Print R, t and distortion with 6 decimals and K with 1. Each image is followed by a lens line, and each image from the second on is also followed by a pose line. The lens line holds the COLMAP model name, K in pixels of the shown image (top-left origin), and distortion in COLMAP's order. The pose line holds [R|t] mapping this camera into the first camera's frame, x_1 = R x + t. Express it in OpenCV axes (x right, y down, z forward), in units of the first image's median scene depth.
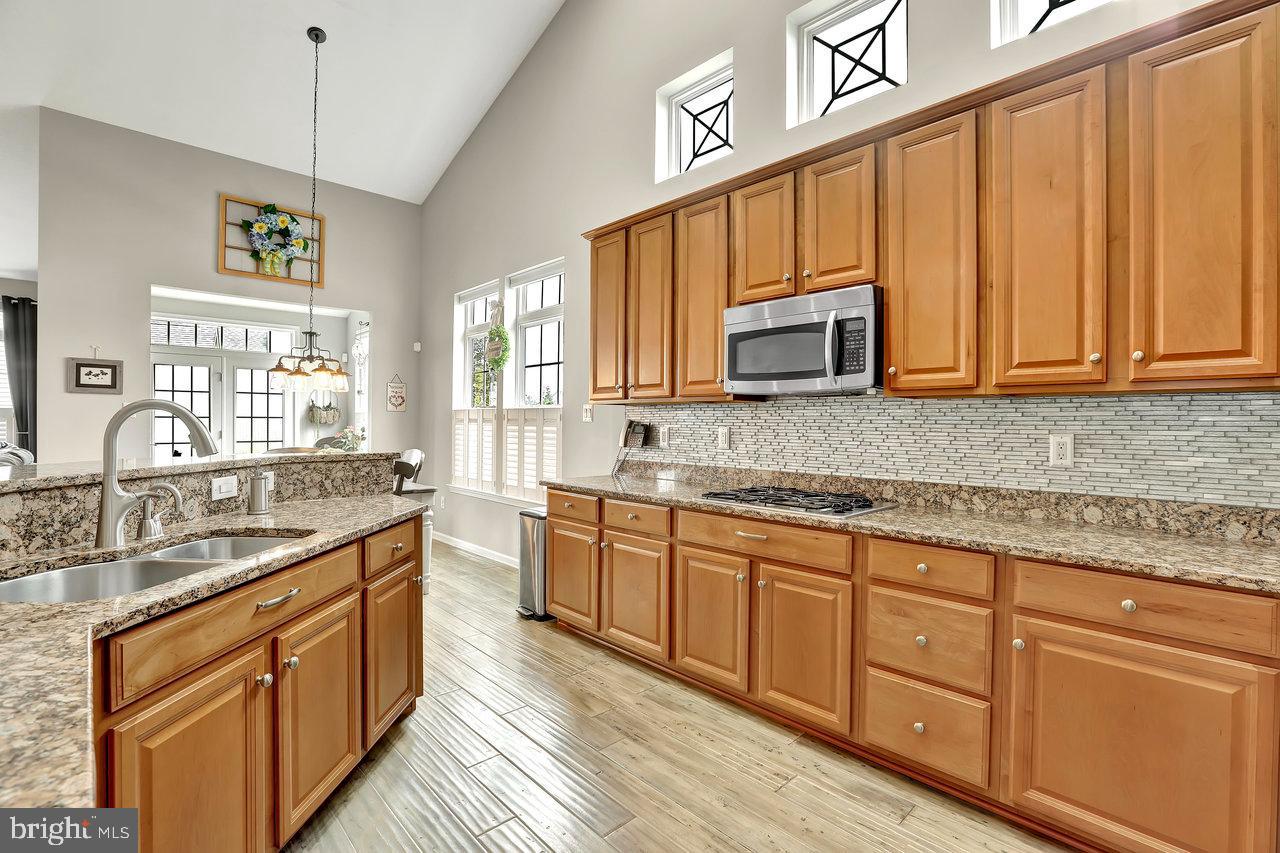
lens RADIAL K [[580.9, 0, 643.2], [0, 580.9, 416.3], [0, 0, 1]] dist [-0.030536, 0.006827]
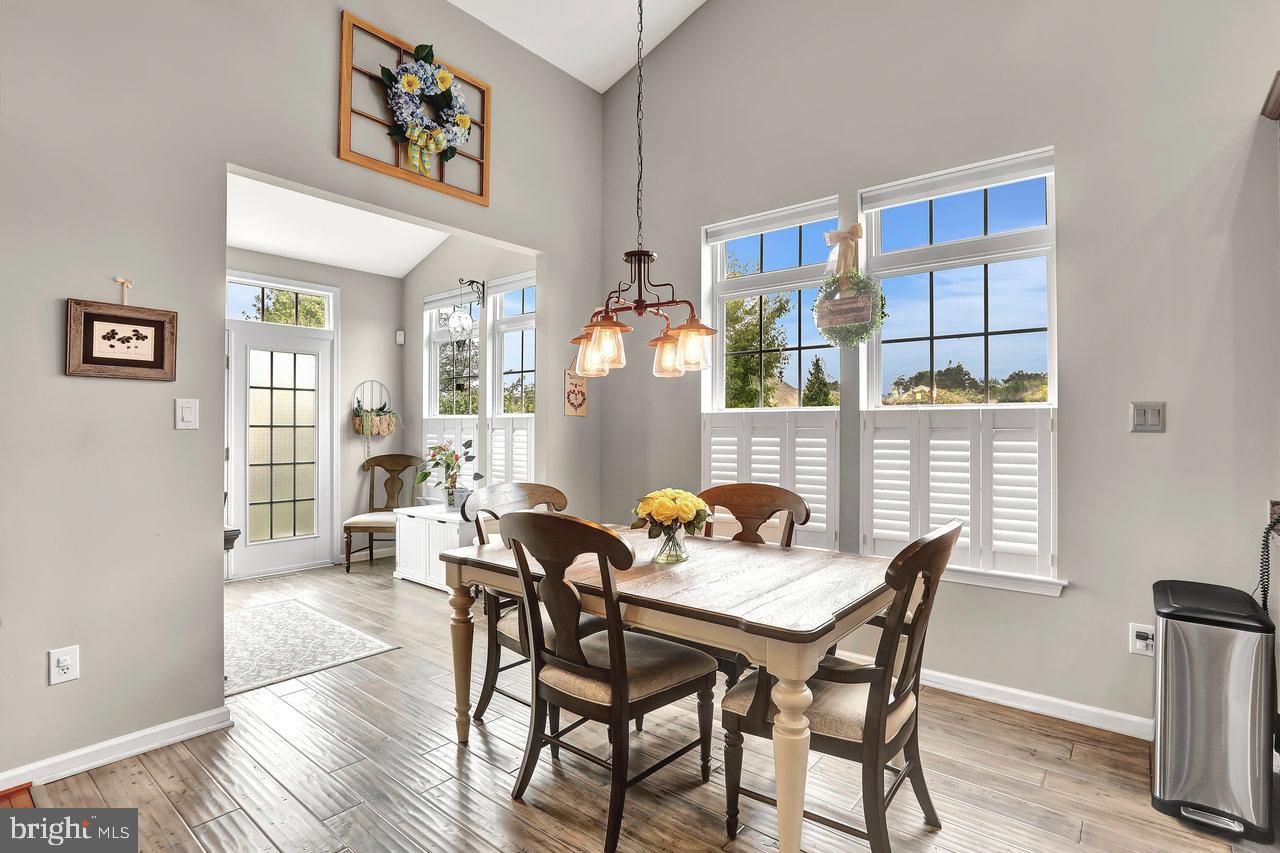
lens RADIAL K [[616.1, 0, 631.7], [0, 616.1, 418.9], [0, 0, 1]] dist [-0.017433, 0.010510]
pose [[0.990602, -0.003031, 0.136740, -0.589686], [0.003470, 0.999990, -0.002970, -0.003833], [-0.136730, 0.003416, 0.990603, 0.422472]]
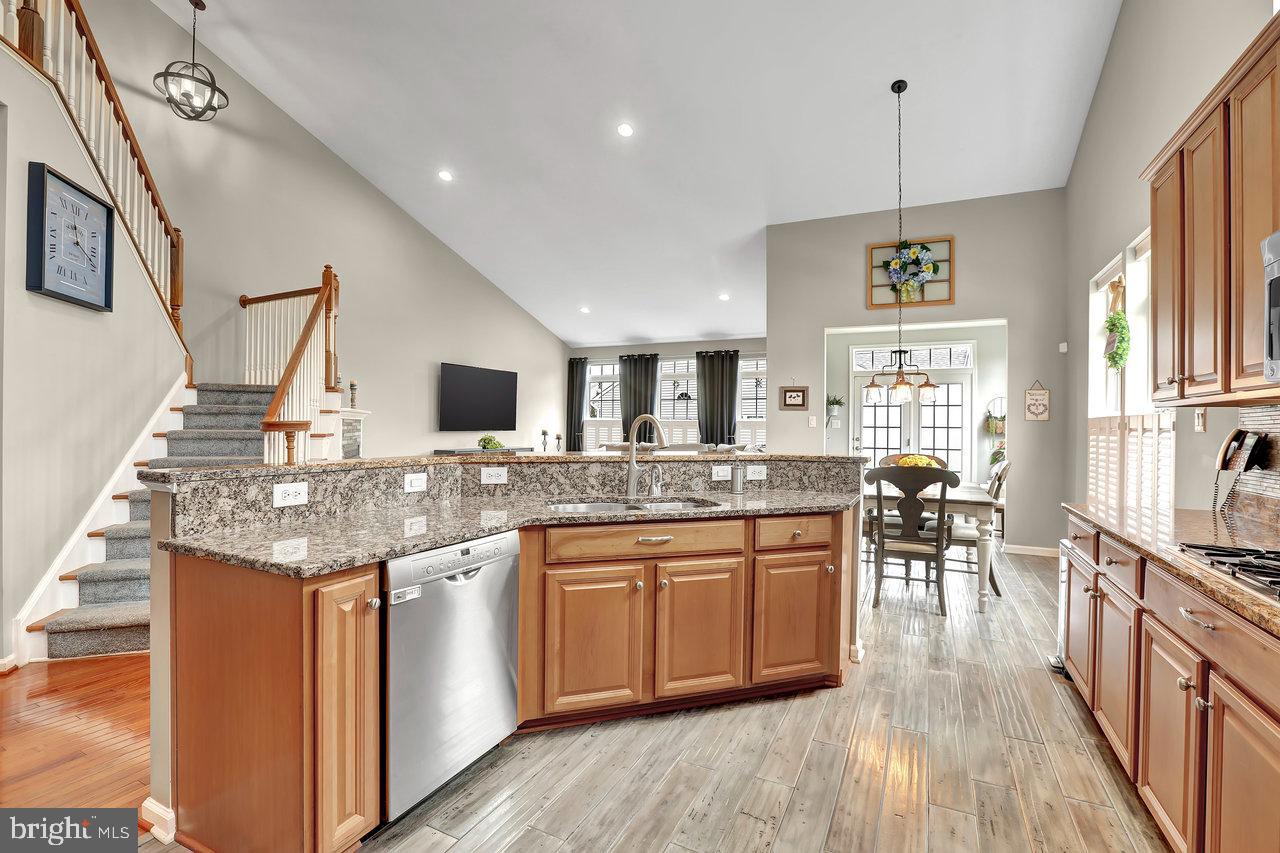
lens RADIAL K [[580.9, 0, 646.5], [0, 580.9, 419.1], [0, 0, 1]] dist [-0.030536, 0.006827]
pose [[0.348532, -0.012875, -0.937208, 0.271160], [-0.000658, 0.999902, -0.013981, 0.002803], [0.937297, 0.005489, 0.348490, 0.129872]]
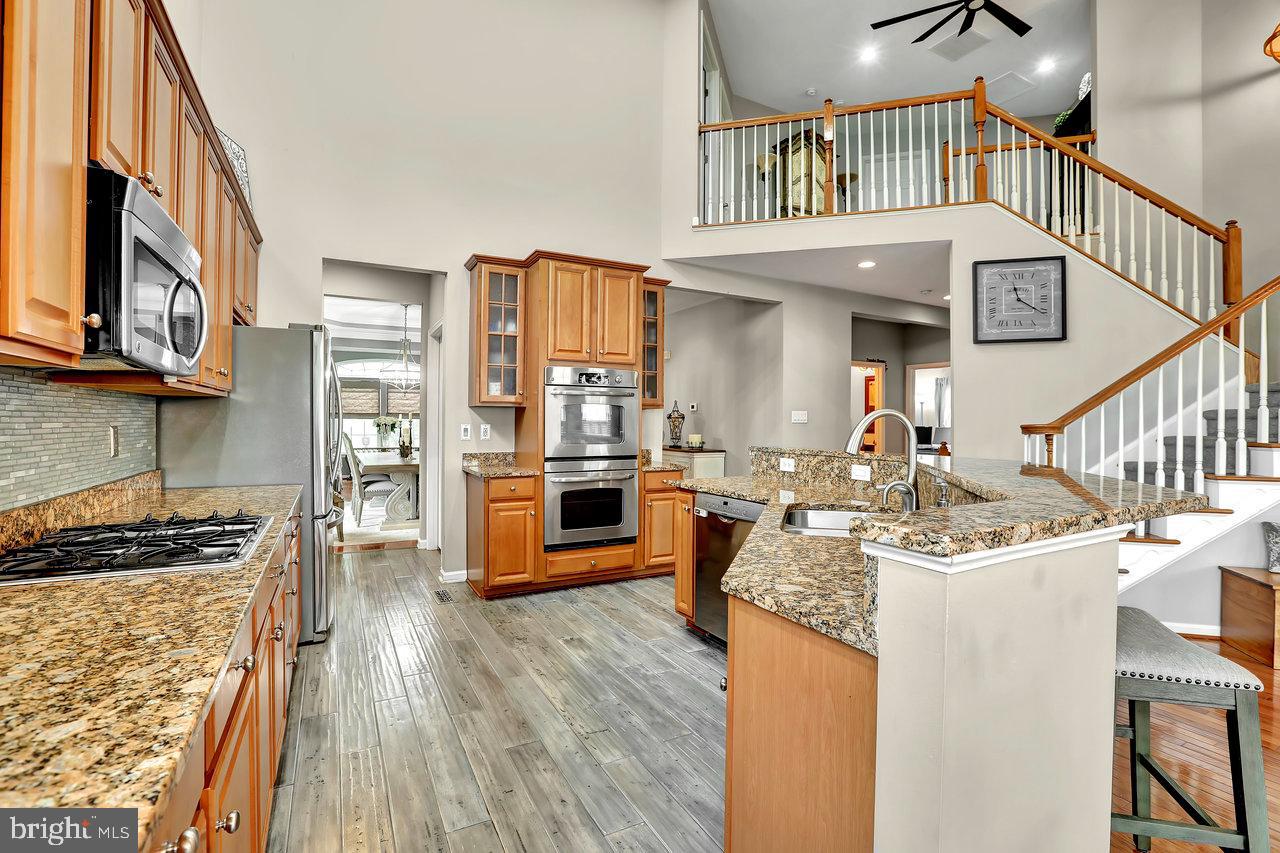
lens RADIAL K [[580.9, 0, 632.2], [0, 580.9, 425.9], [0, 0, 1]] dist [-0.030536, 0.006827]
pose [[-0.959967, -0.019545, 0.279431, -0.220773], [-0.021257, 0.999769, -0.003096, 0.008966], [-0.279306, -0.008912, -0.960161, 0.784794]]
